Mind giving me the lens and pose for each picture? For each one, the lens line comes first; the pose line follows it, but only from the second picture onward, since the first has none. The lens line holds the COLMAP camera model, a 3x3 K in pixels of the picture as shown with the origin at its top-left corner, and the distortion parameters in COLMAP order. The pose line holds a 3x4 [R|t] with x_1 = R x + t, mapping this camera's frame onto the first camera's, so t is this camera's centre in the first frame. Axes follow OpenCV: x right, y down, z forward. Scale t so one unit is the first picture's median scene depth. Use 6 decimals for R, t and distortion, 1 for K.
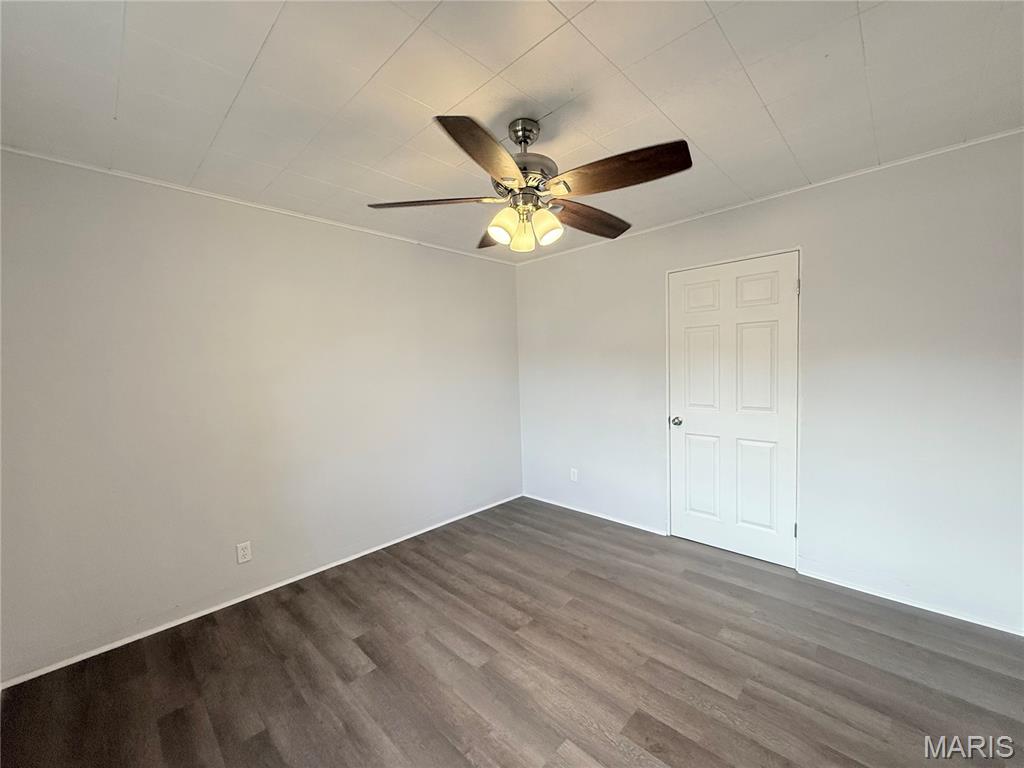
lens RADIAL K [[407.7, 0, 510.1], [0, 407.7, 385.4], [0, 0, 1]] dist [0.000612, 0.000475]
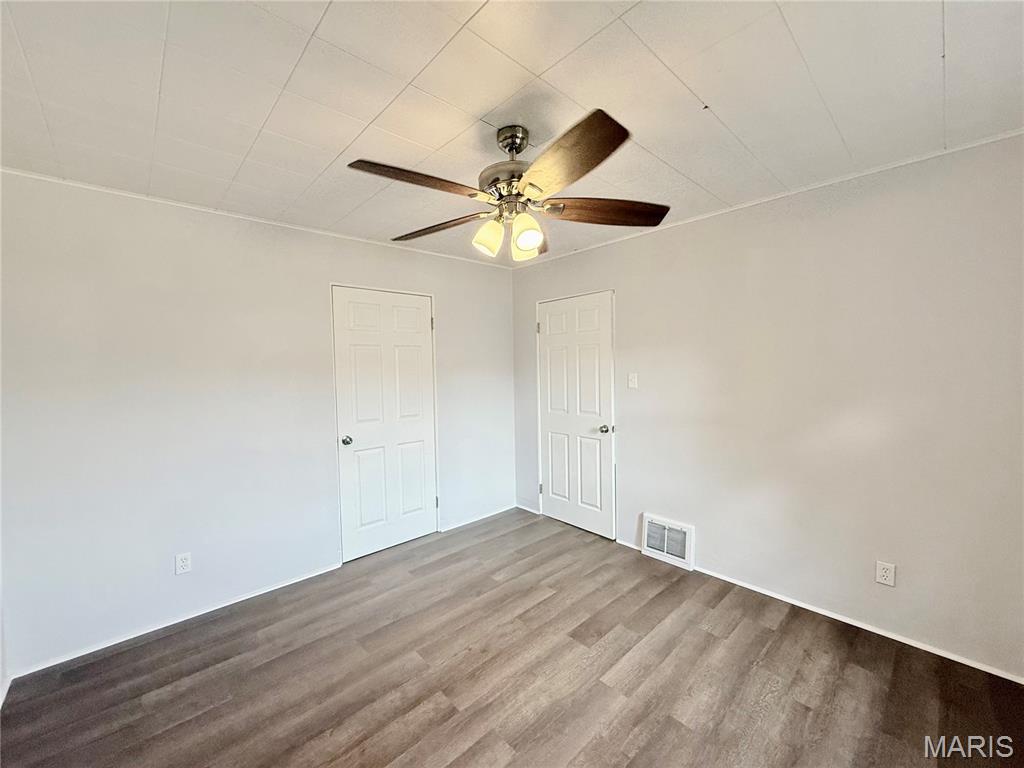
lens RADIAL K [[407.7, 0, 510.1], [0, 407.7, 385.4], [0, 0, 1]] dist [0.000612, 0.000475]
pose [[0.044393, -0.017147, 0.998867, -0.708985], [0.071457, 0.997346, 0.013945, -0.036390], [-0.996455, 0.070757, 0.045500, 0.749125]]
